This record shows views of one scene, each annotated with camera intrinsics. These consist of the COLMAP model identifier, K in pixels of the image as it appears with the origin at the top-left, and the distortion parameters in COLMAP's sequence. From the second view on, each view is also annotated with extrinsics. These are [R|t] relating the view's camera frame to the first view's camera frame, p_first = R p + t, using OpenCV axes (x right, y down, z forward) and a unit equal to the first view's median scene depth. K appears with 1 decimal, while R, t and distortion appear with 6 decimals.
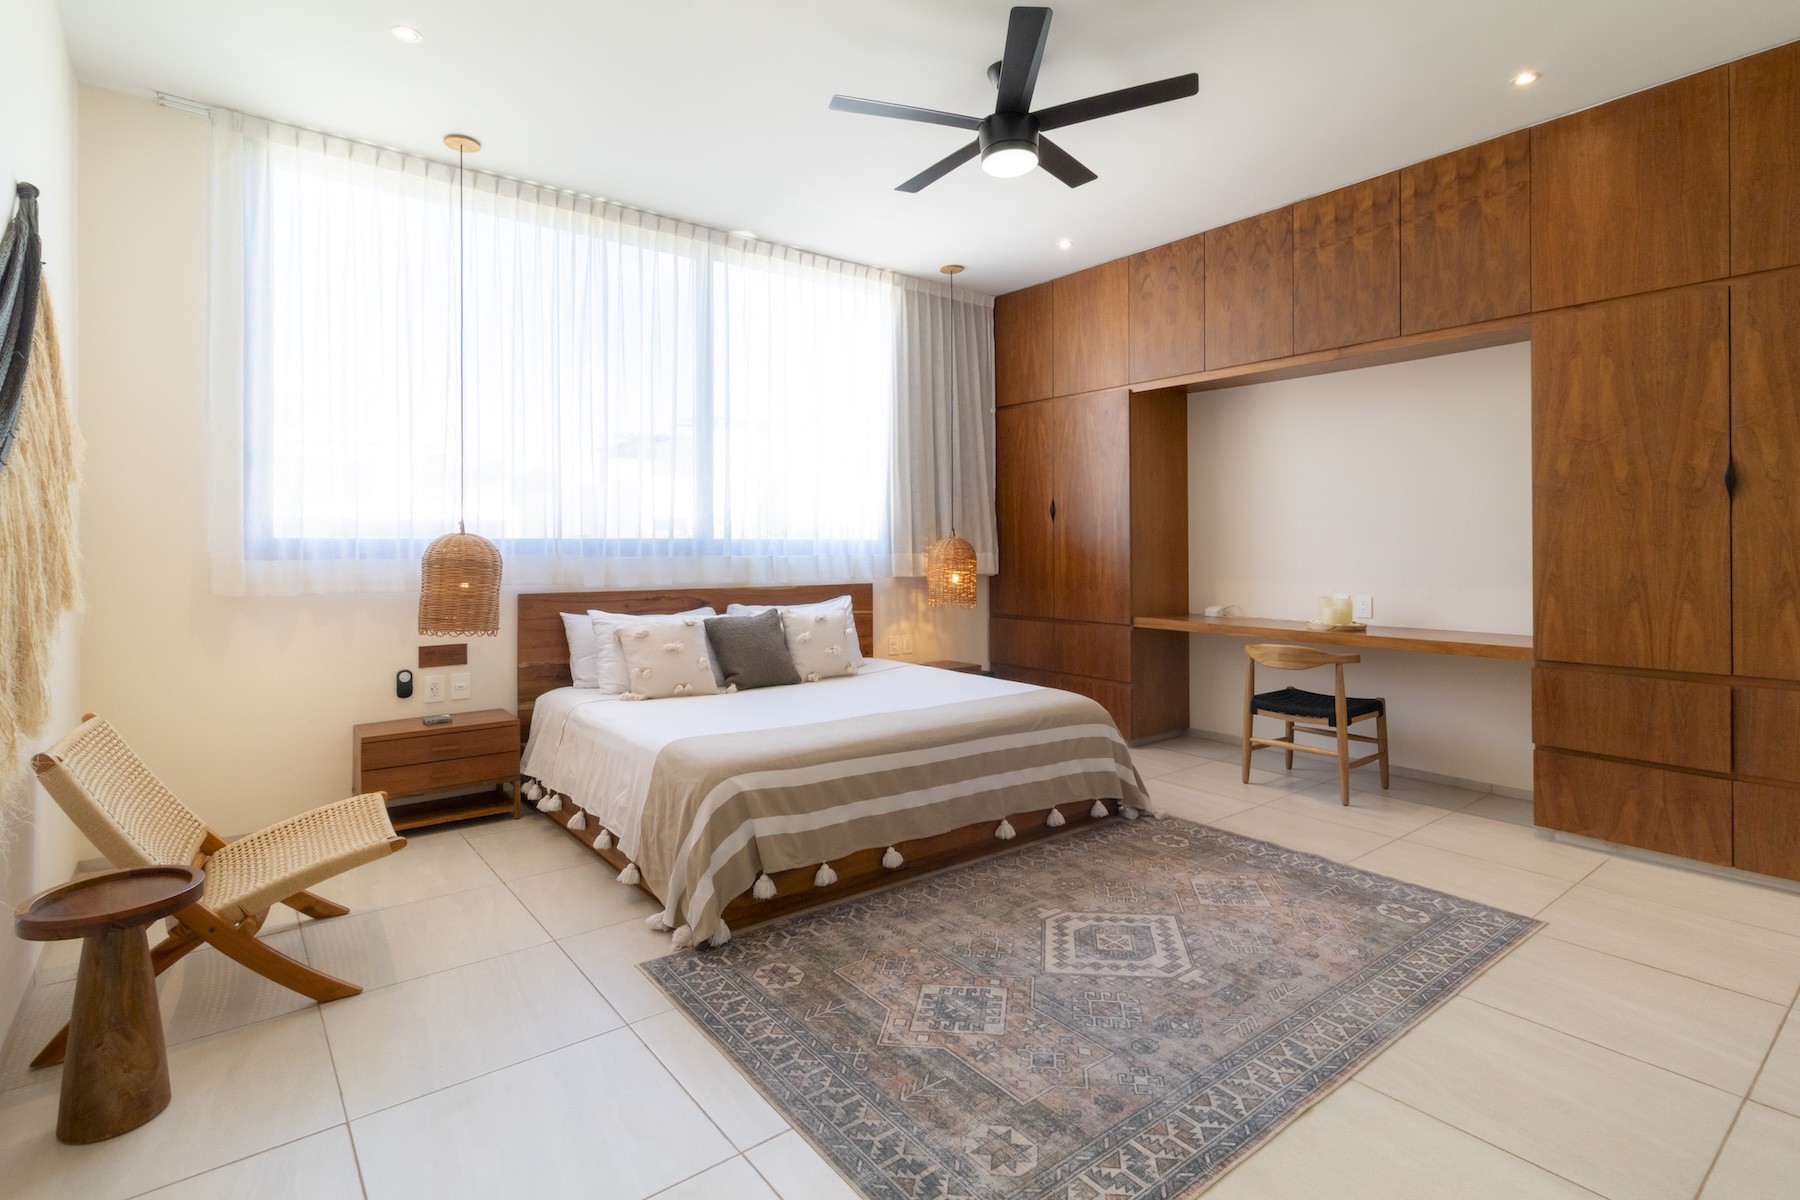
lens RADIAL K [[872.5, 0, 913.0], [0, 872.5, 550.4], [0, 0, 1]] dist [0.008637, 0.000326]
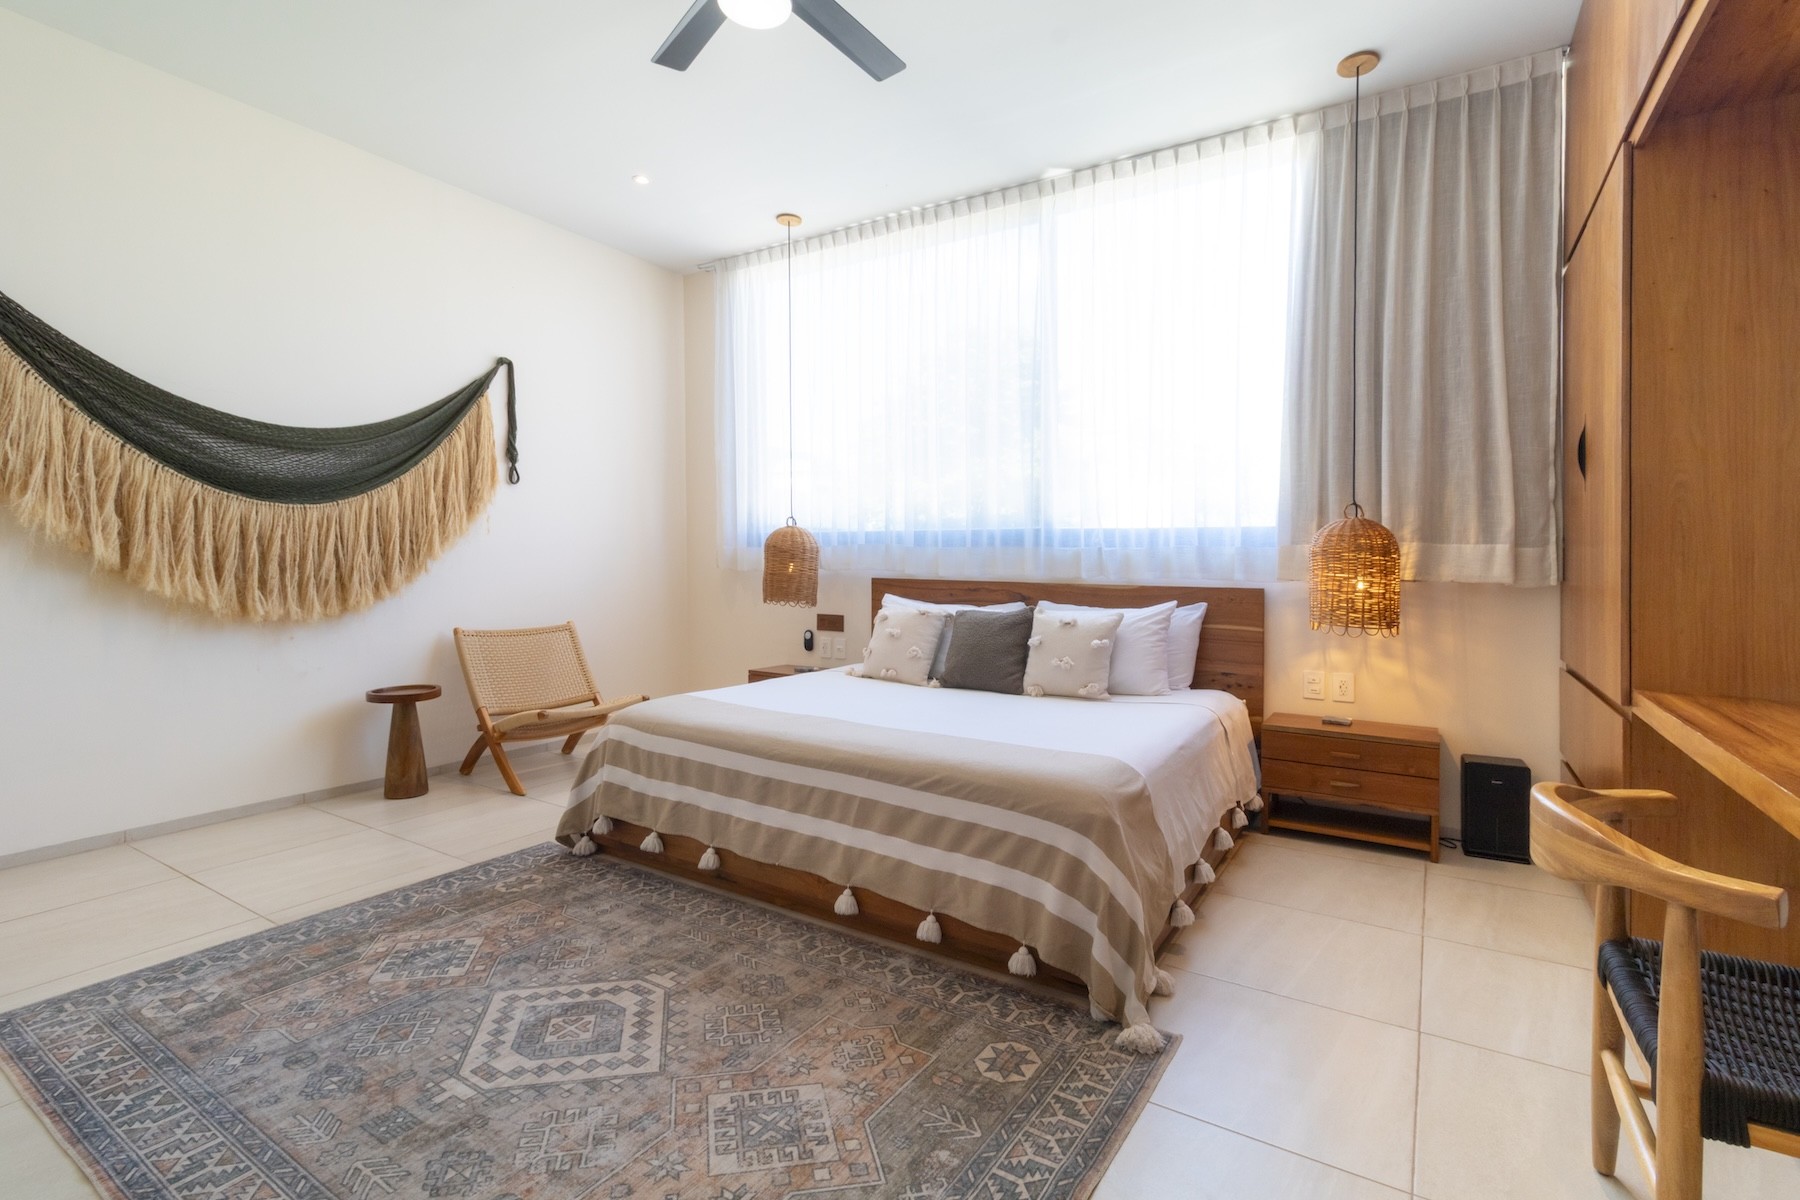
lens RADIAL K [[841.3, 0, 900.0], [0, 841.3, 600.0], [0, 0, 1]] dist [-0.001985, 0.000608]
pose [[0.329444, 0.052277, -0.942727, 0.768395], [-0.013205, 0.998623, 0.050762, 0.025852], [0.944083, -0.004274, 0.329681, 0.794532]]
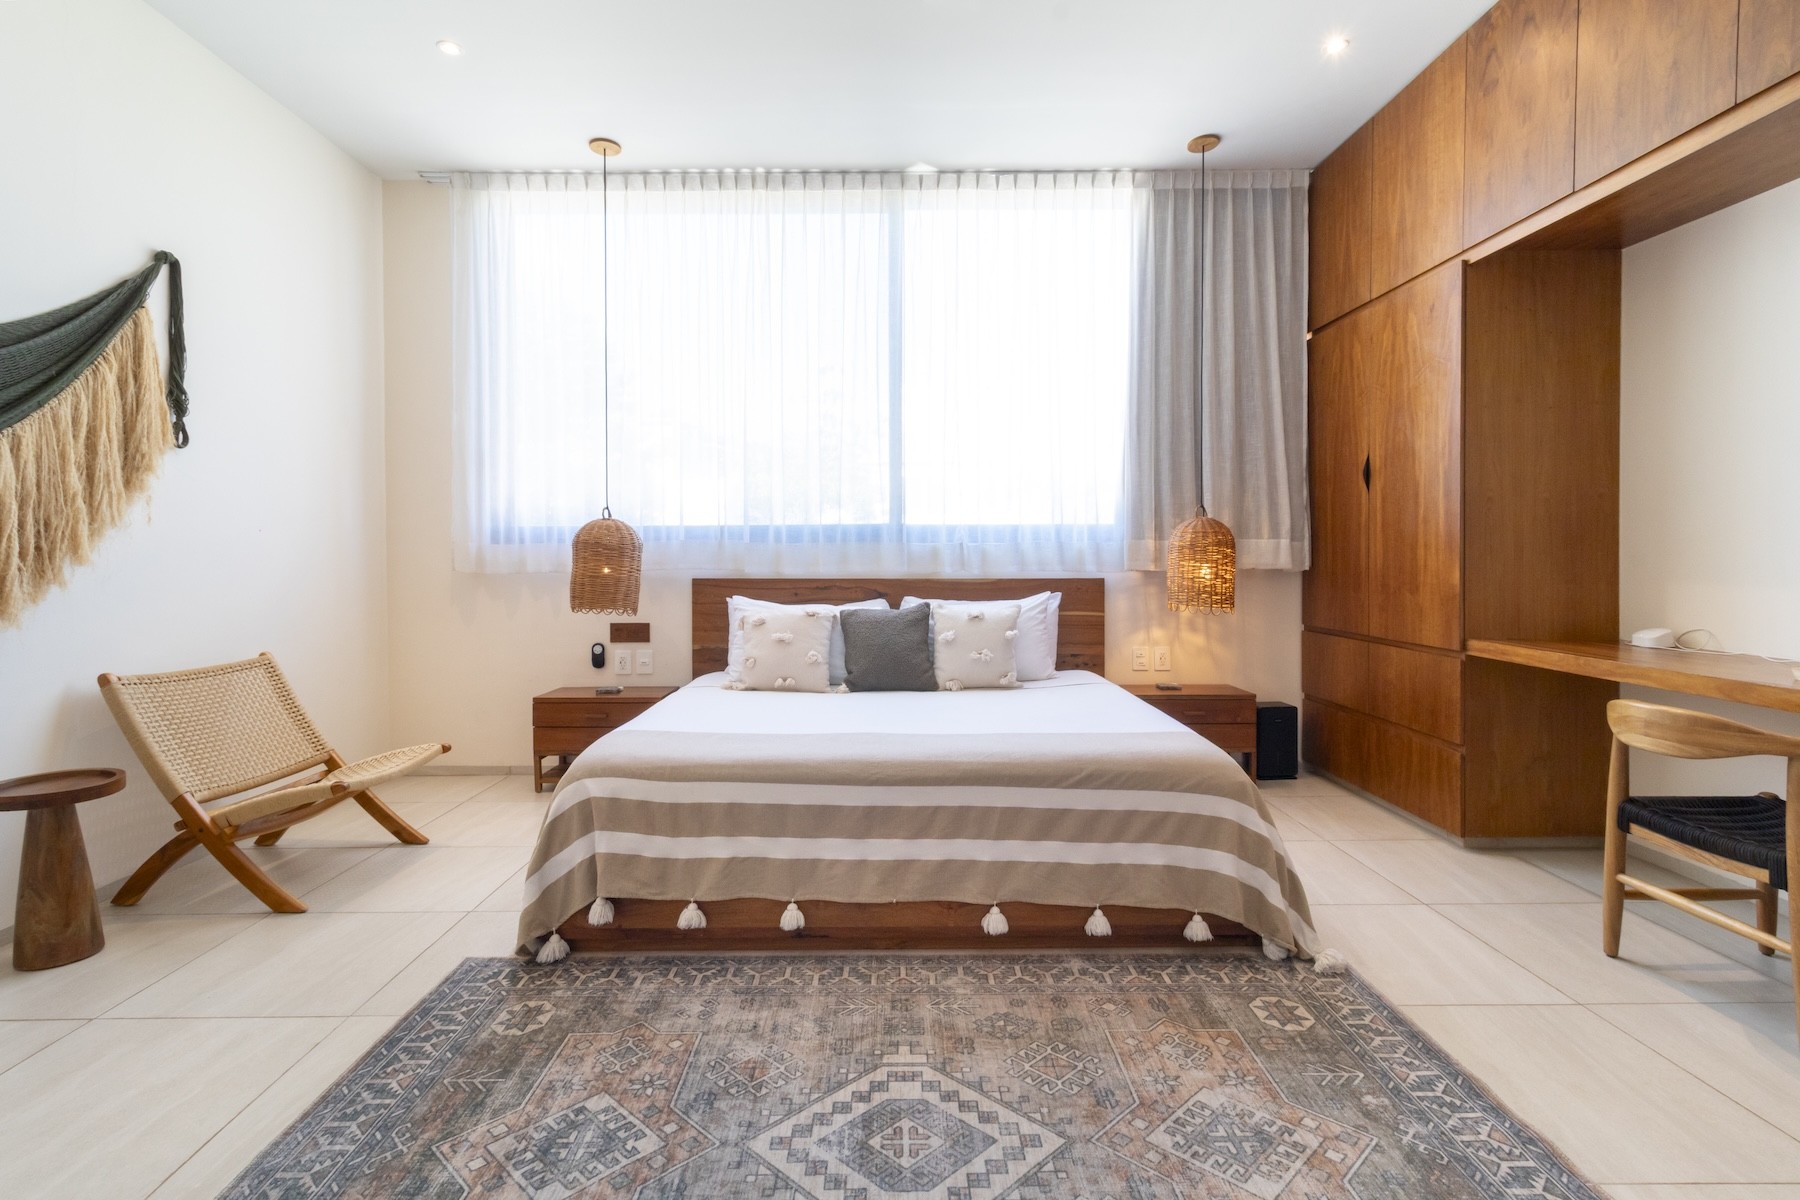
lens RADIAL K [[865.5, 0, 900.0], [0, 865.5, 600.0], [0, 0, 1]] dist [0.006802, -0.000110]
pose [[0.793370, 0.031920, -0.607902, 0.450667], [-0.002080, 0.998761, 0.049730, 0.029027], [0.608736, -0.038190, 0.792453, 0.407835]]
